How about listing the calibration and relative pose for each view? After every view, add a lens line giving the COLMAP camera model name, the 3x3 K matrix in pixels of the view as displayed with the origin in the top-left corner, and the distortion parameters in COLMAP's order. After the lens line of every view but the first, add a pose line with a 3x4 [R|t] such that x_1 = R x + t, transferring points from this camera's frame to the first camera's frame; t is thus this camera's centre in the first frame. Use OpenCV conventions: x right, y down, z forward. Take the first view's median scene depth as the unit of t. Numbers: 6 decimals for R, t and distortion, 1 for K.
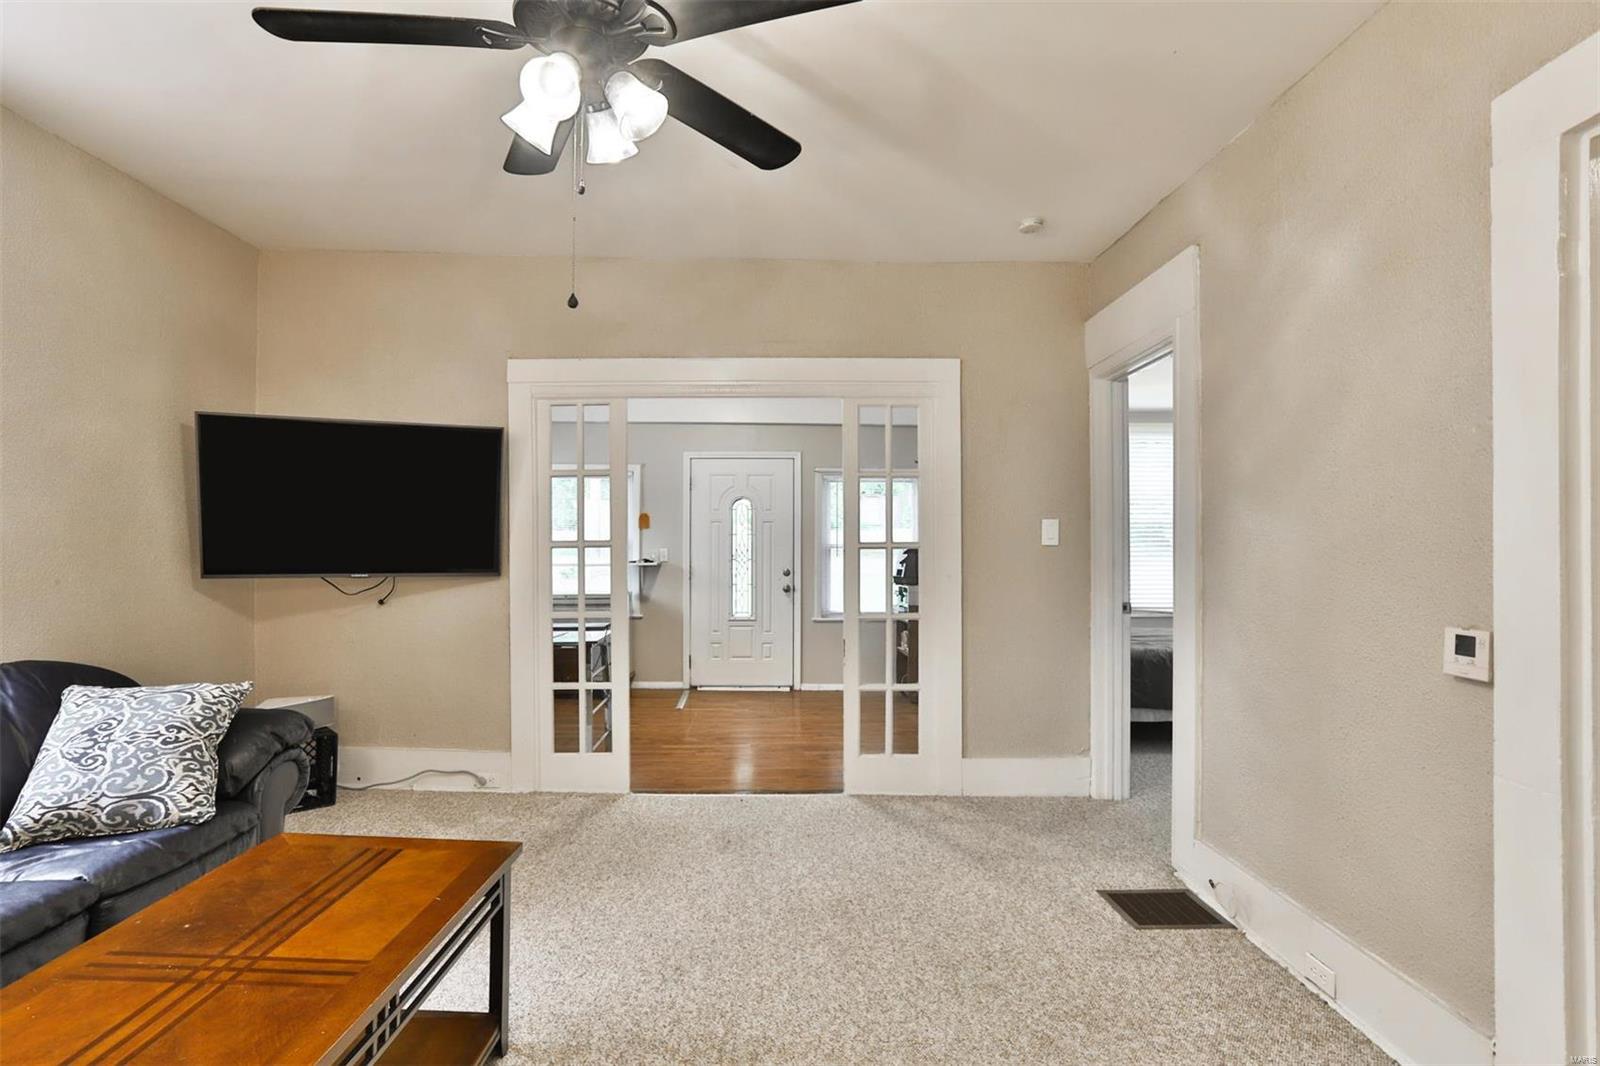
lens RADIAL K [[819.4, 0, 782.1], [0, 819.4, 525.5], [0, 0, 1]] dist [-0.054483, 0.029672]
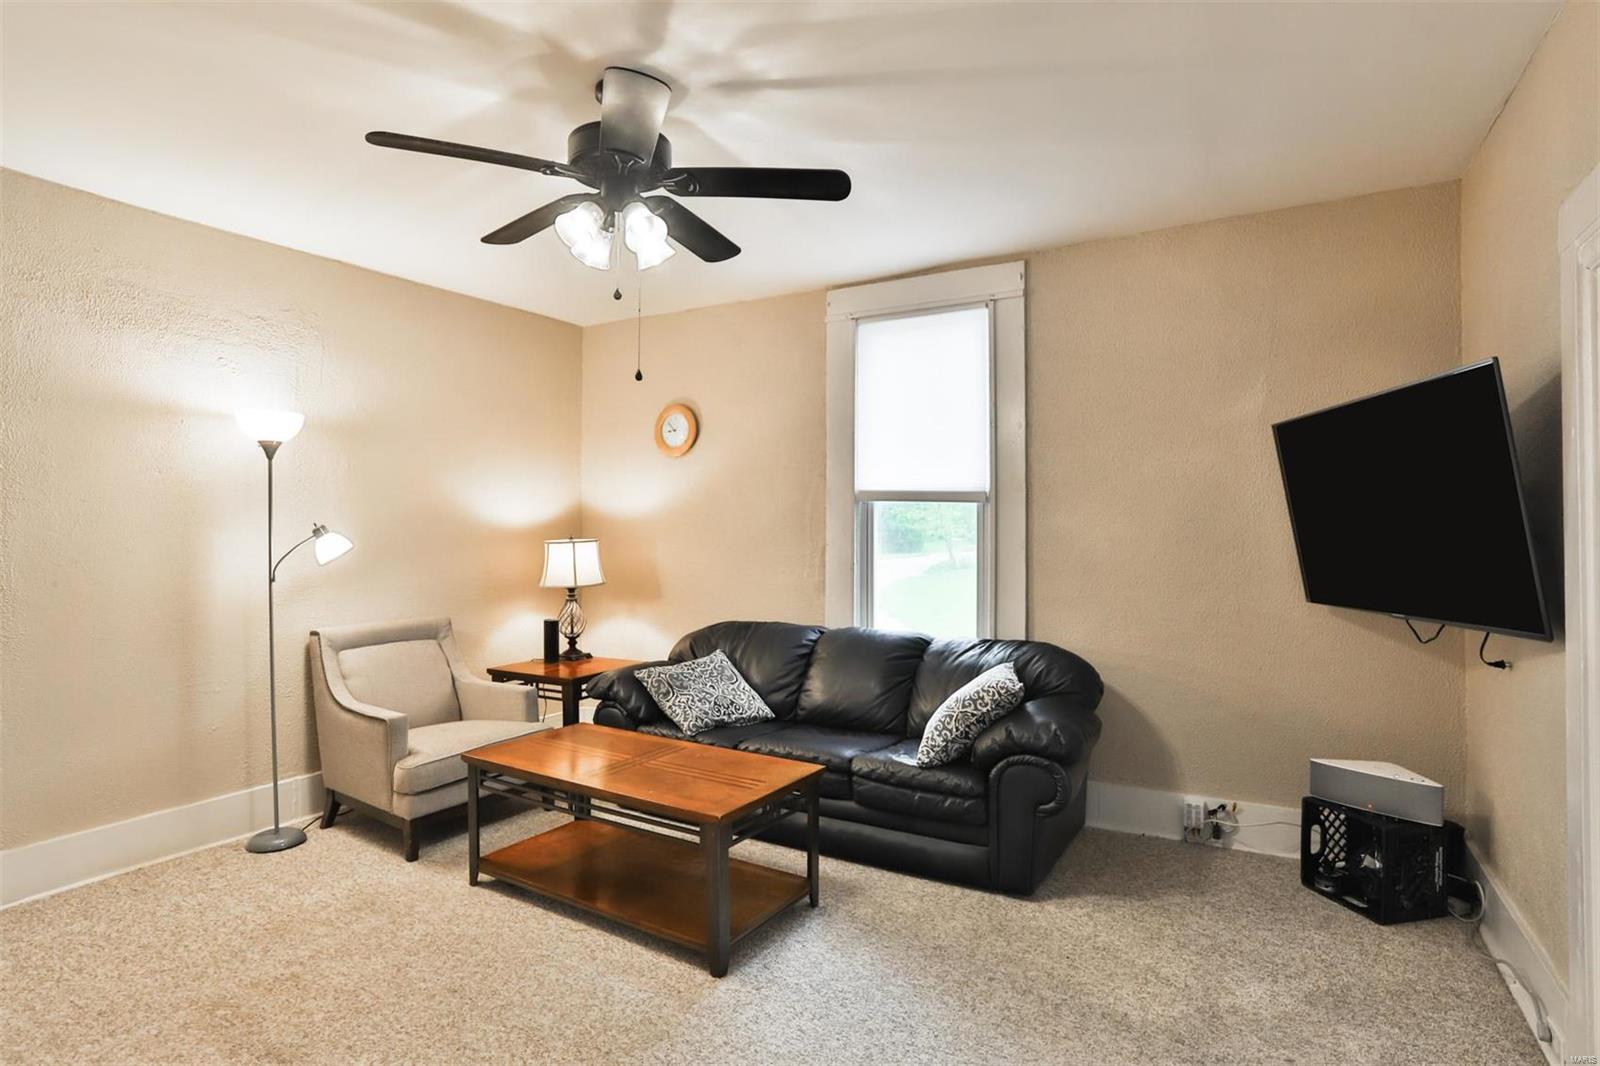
lens RADIAL K [[819.4, 0, 783.2], [0, 819.4, 528.6], [0, 0, 1]] dist [-0.054483, 0.029672]
pose [[-0.524635, -0.016329, -0.851171, 0.324442], [0.009153, 0.999650, -0.024819, -0.000823], [0.851278, -0.020812, -0.524302, 0.847544]]
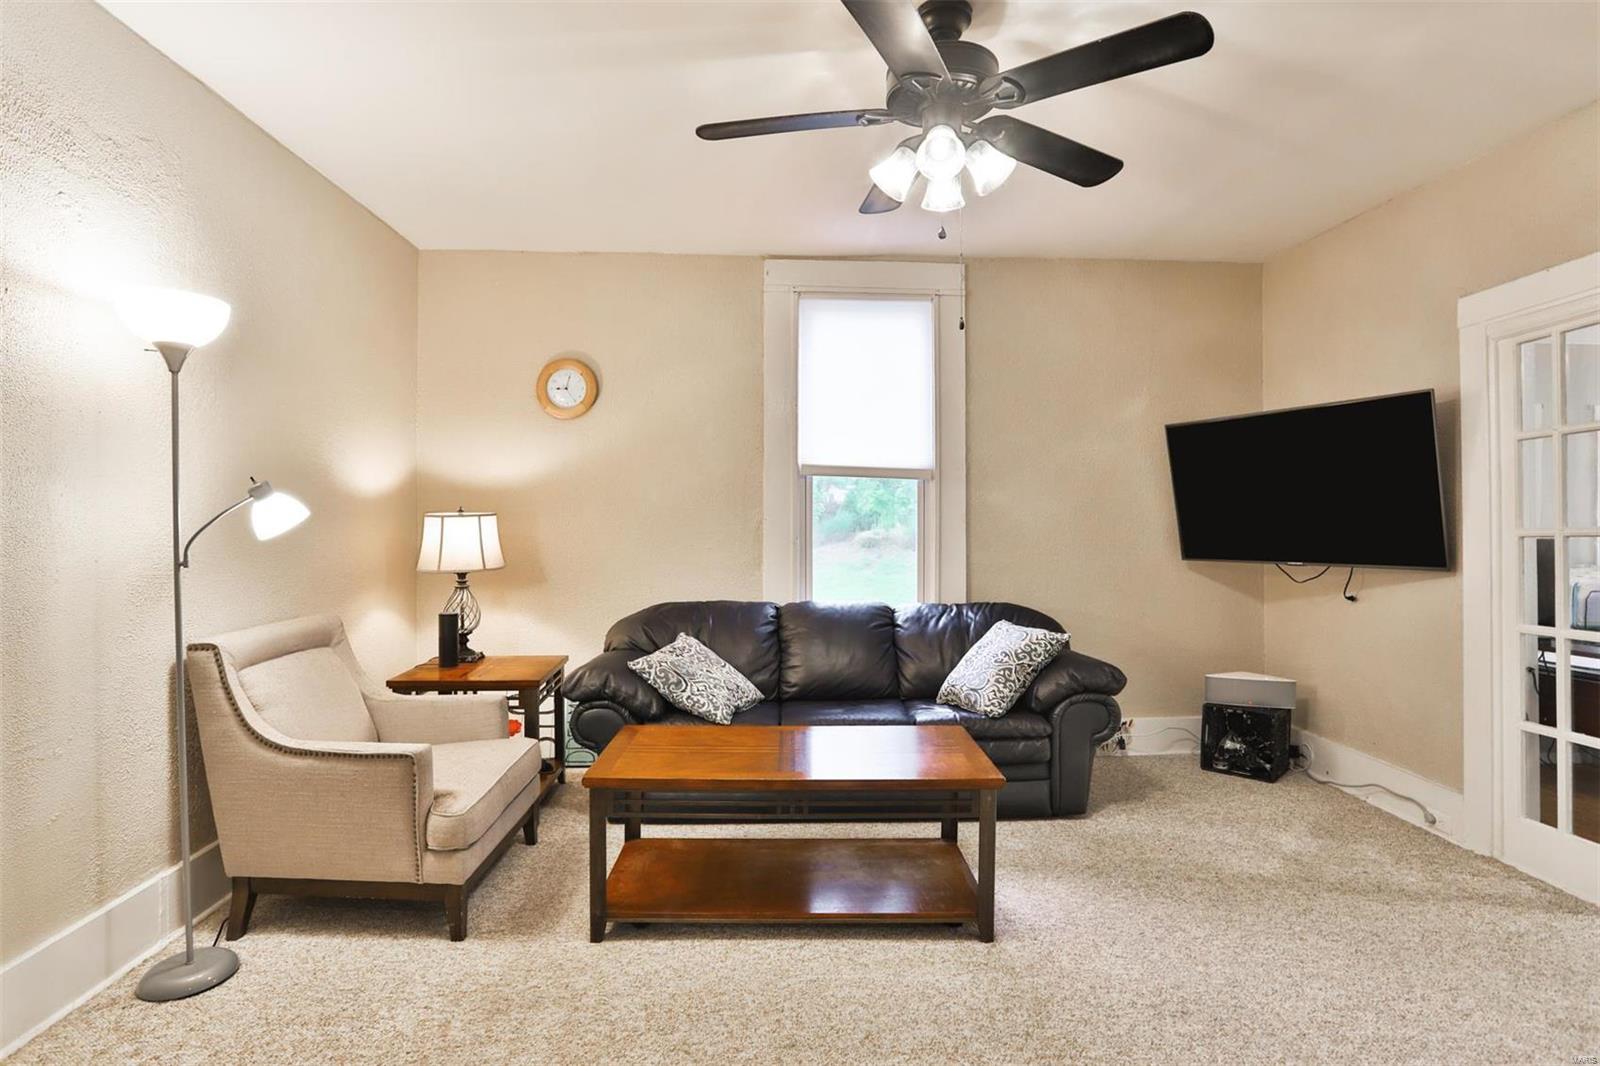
lens RADIAL K [[819.4, 0, 790.5], [0, 819.4, 522.9], [0, 0, 1]] dist [-0.054483, 0.029672]
pose [[0.022556, -0.014017, -0.999647, 0.429503], [0.016431, 0.999772, -0.013648, 0.014213], [0.999611, -0.016118, 0.022781, 0.328733]]
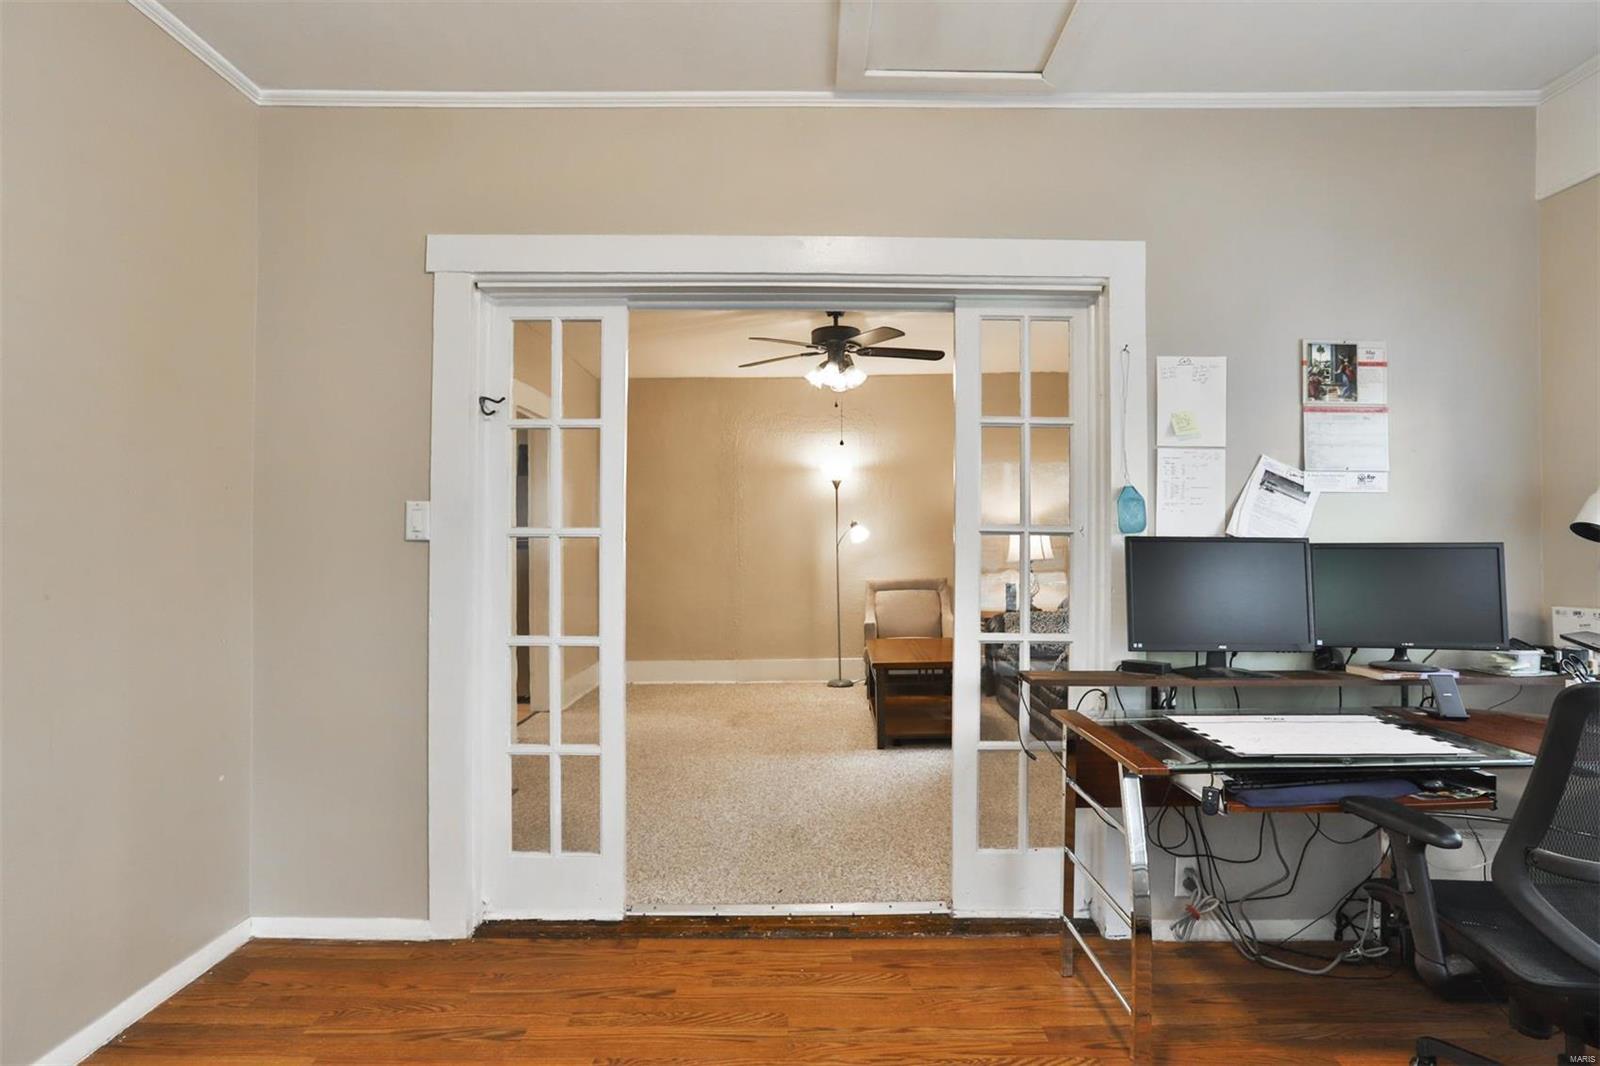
lens RADIAL K [[819.4, 0, 807.8], [0, 819.4, 545.4], [0, 0, 1]] dist [-0.054483, 0.029672]
pose [[-0.999953, -0.000675, 0.009714, -0.076952], [-0.000836, 0.999861, -0.016658, 0.045384], [-0.009701, -0.016665, -0.999814, 1.658848]]
